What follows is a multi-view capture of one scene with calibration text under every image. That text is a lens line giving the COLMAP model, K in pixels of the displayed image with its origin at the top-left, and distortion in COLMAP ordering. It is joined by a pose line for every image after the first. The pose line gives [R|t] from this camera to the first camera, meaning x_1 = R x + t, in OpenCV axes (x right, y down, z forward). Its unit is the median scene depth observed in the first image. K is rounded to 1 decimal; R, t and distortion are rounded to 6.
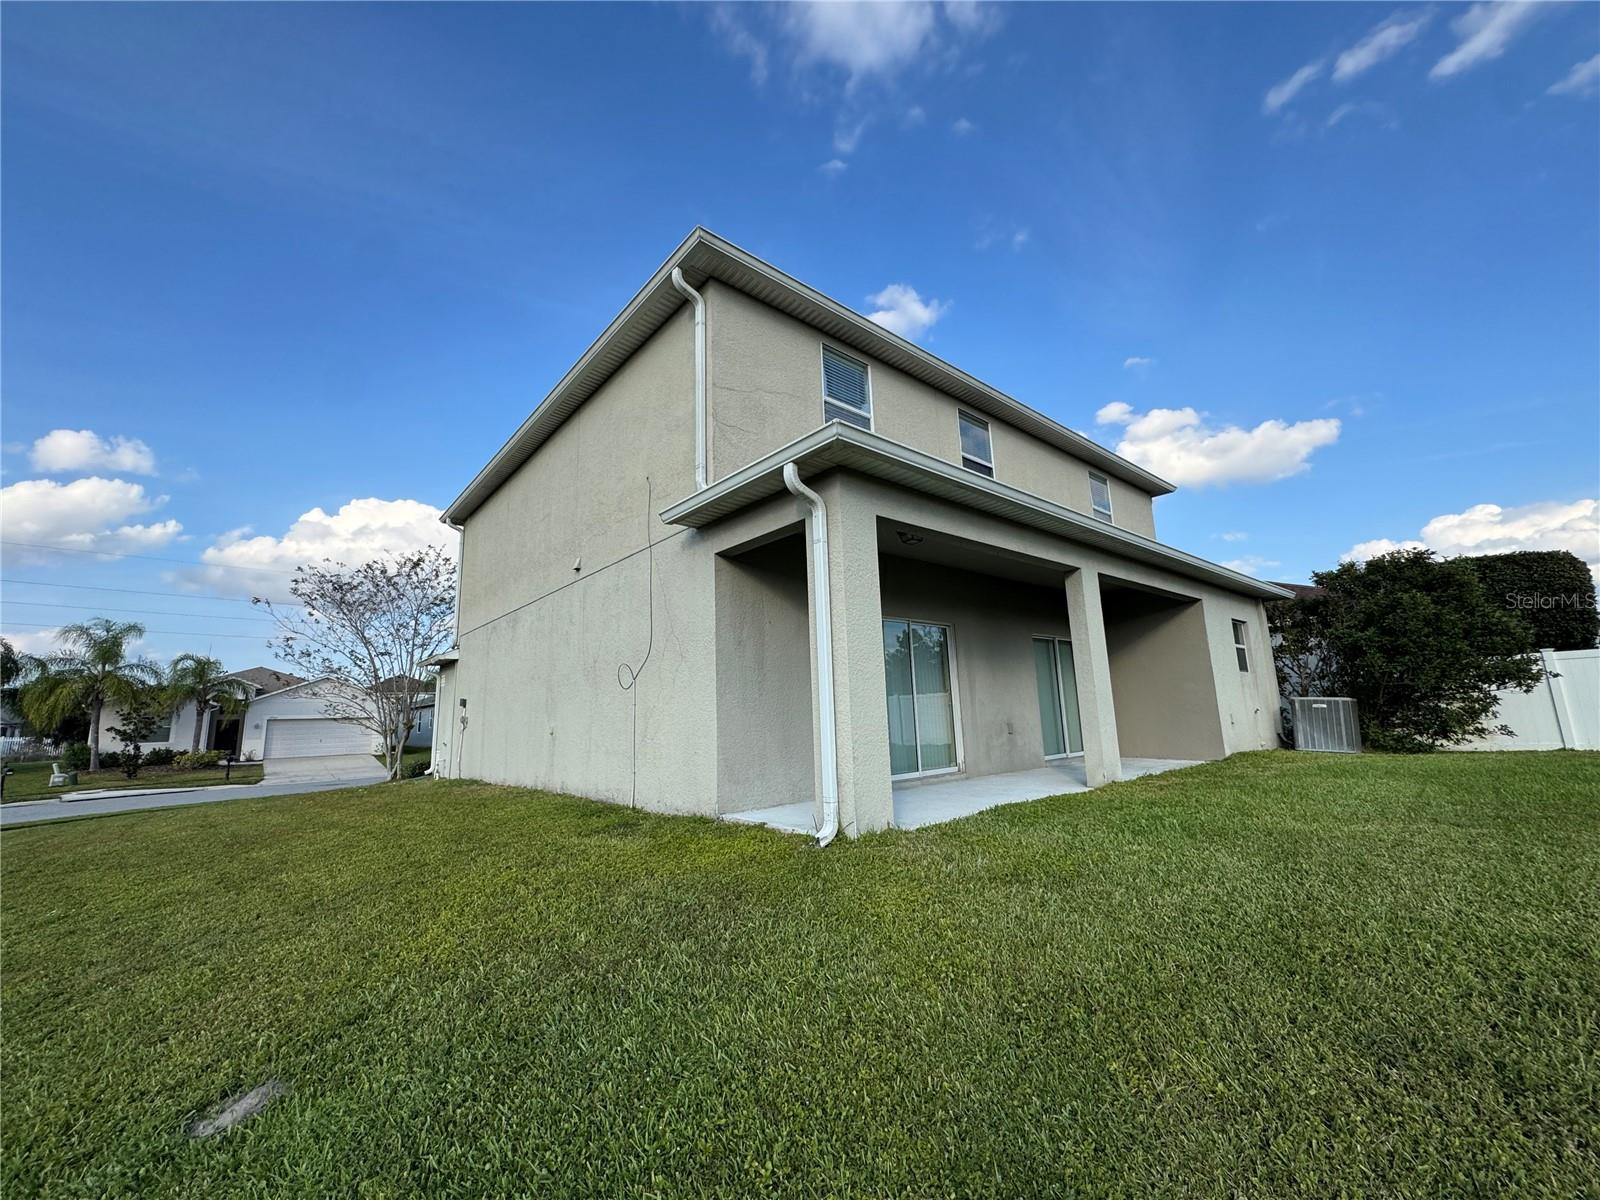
lens RADIAL K [[623.3, 0, 800.0], [0, 623.3, 600.0], [0, 0, 1]] dist [-0.001700, -0.000414]
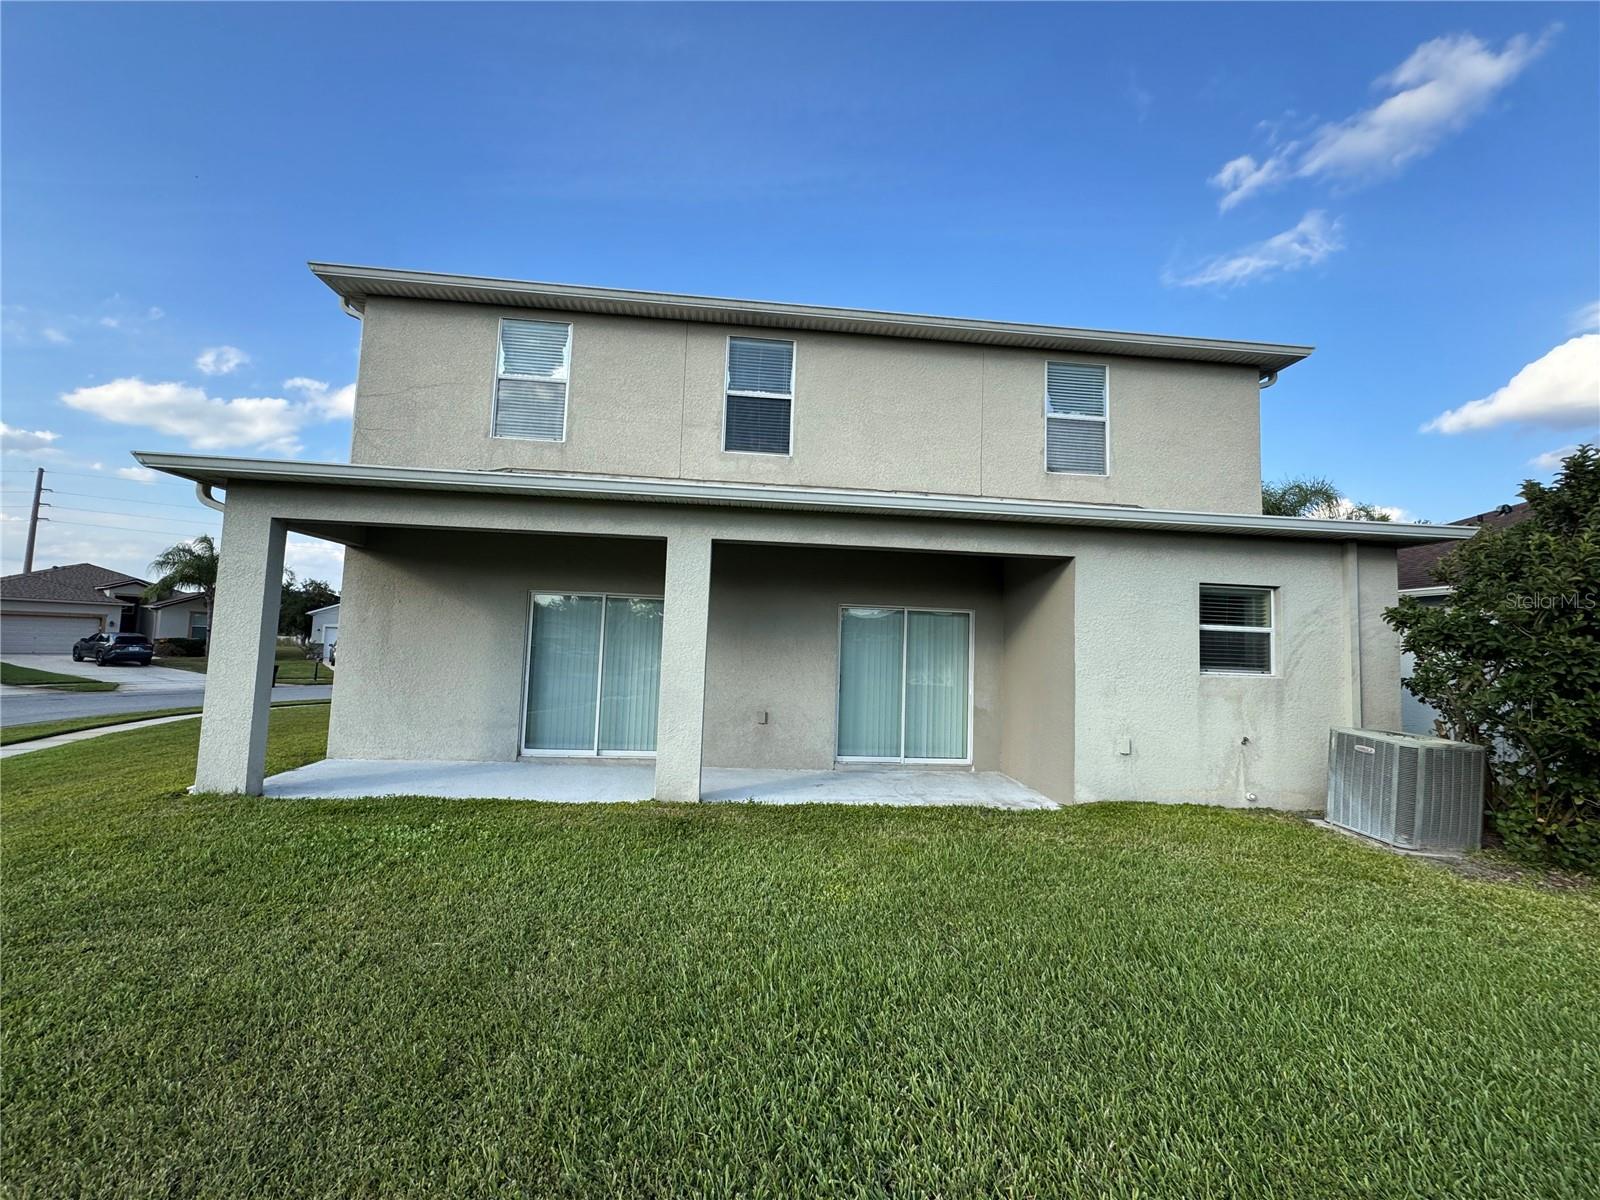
lens RADIAL K [[640.9, 0, 800.0], [0, 640.9, 600.0], [0, 0, 1]] dist [-0.002206, -0.000634]
pose [[0.808281, 0.013753, -0.588636, 0.778038], [0.043337, 0.995626, 0.082770, -0.023118], [0.587200, -0.092411, 0.804150, 0.291025]]
